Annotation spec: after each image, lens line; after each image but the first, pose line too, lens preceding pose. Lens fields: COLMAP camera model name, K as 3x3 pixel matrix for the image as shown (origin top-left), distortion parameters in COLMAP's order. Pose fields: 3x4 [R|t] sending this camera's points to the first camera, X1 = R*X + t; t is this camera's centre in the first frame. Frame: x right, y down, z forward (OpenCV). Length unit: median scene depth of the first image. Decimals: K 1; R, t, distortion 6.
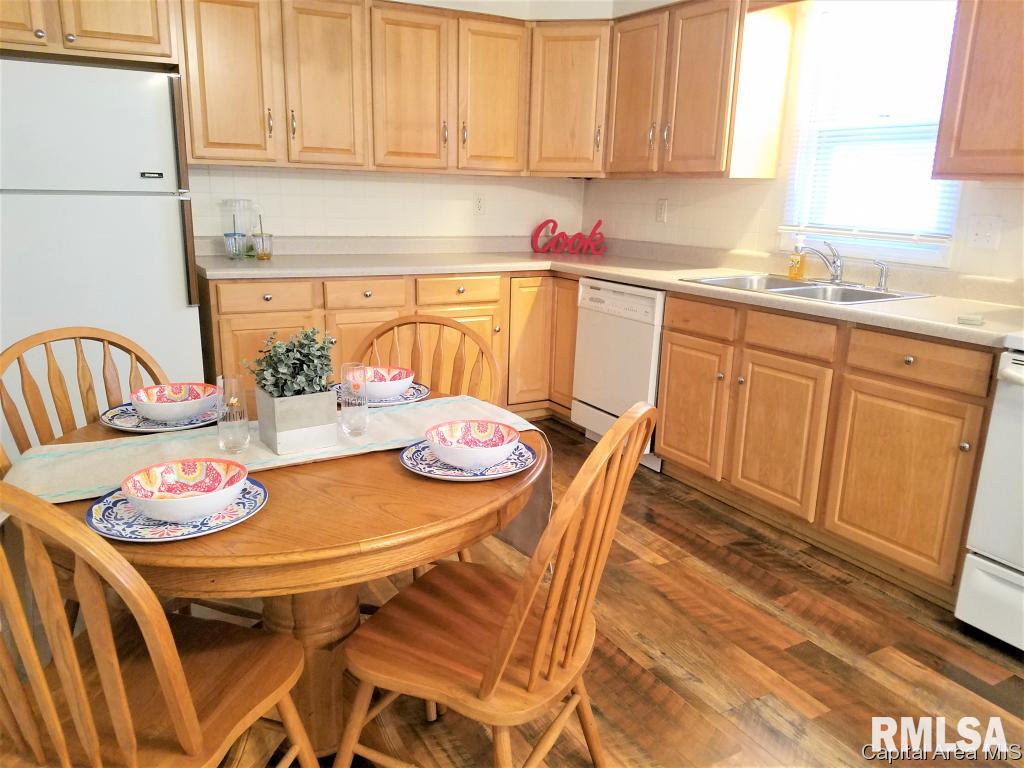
lens RADIAL K [[798.2, 0, 512.1], [0, 798.2, 399.6], [0, 0, 1]] dist [0.098753, -0.143521]
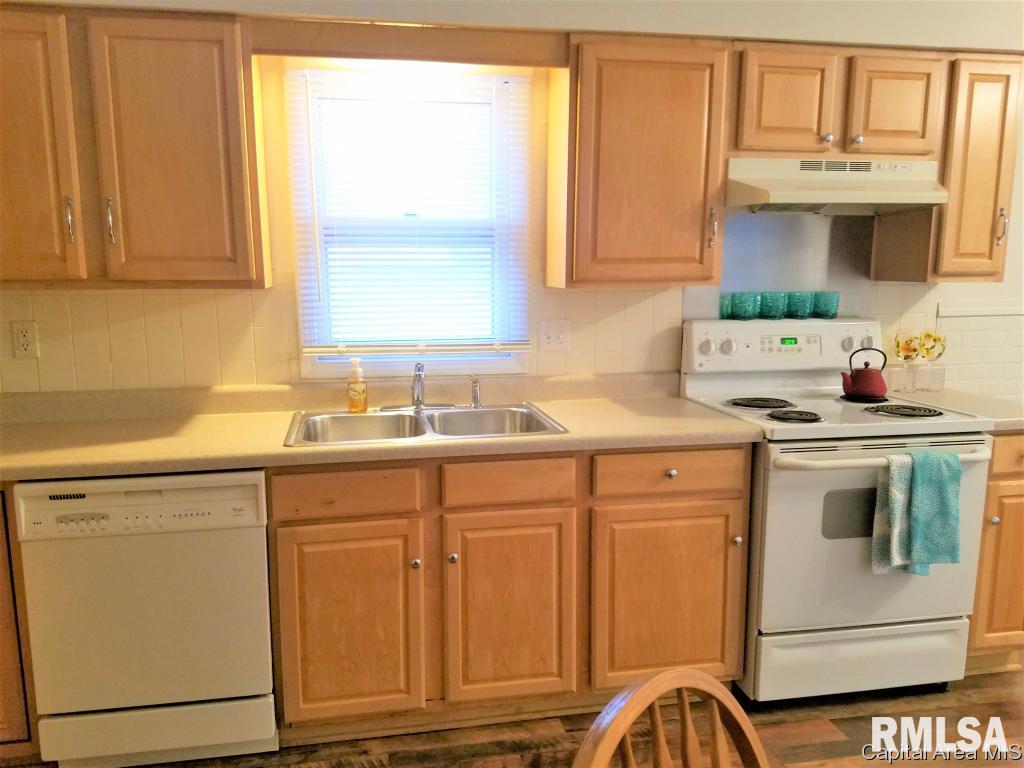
lens RADIAL K [[798.2, 0, 512.1], [0, 798.2, 399.6], [0, 0, 1]] dist [0.098753, -0.143521]
pose [[0.323363, -0.167861, 0.931267, -0.352946], [0.257372, 0.962642, 0.084150, -0.210428], [-0.910602, 0.212471, 0.354485, 0.660660]]
